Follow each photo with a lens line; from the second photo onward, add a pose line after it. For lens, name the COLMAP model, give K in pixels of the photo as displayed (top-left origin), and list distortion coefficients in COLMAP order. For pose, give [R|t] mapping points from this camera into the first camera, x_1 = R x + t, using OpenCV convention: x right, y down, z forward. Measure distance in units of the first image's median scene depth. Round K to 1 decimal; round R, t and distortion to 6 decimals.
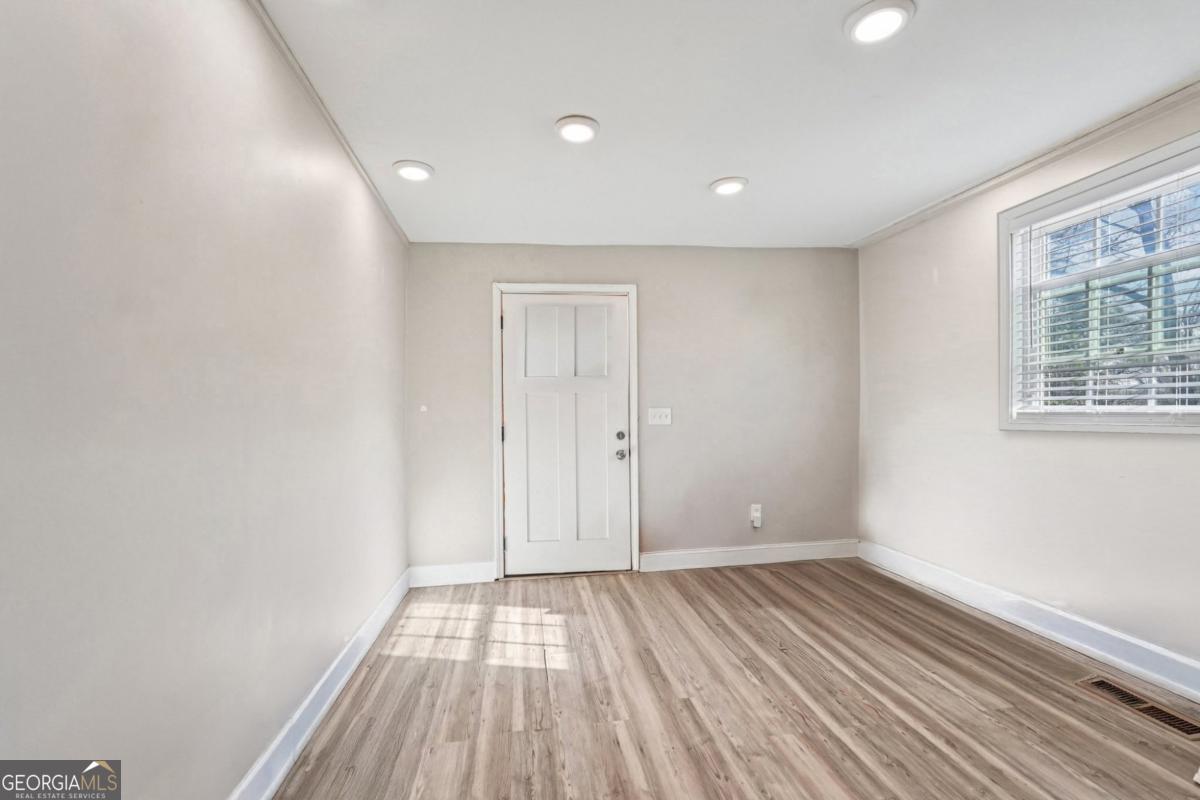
lens RADIAL K [[531.8, 0, 600.0], [0, 531.8, 400.0], [0, 0, 1]] dist [0.002577, 0.007727]
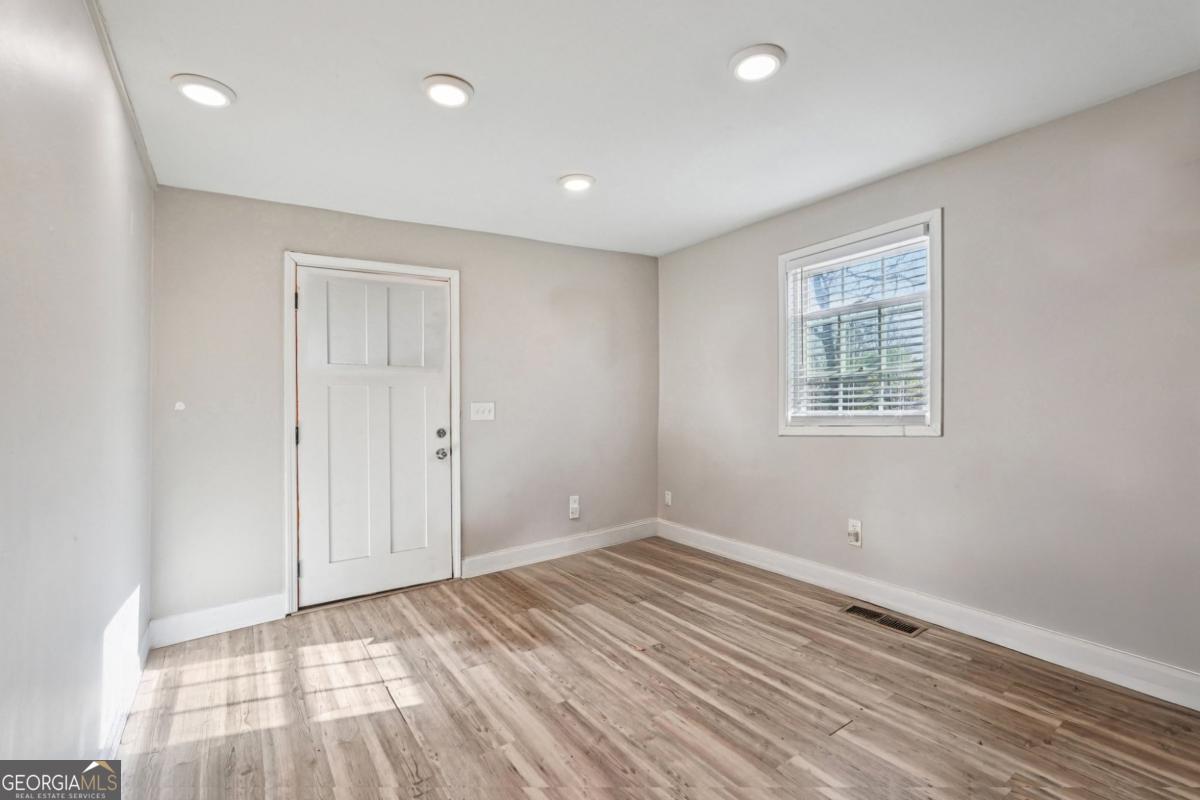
lens RADIAL K [[534.9, 0, 598.3], [0, 534.9, 388.9], [0, 0, 1]] dist [-0.000611, 0.008205]
pose [[0.901214, 0.002097, 0.433370, -0.170788], [0.001156, 0.999973, -0.007242, -0.003541], [-0.433373, 0.007028, 0.901187, 0.072100]]
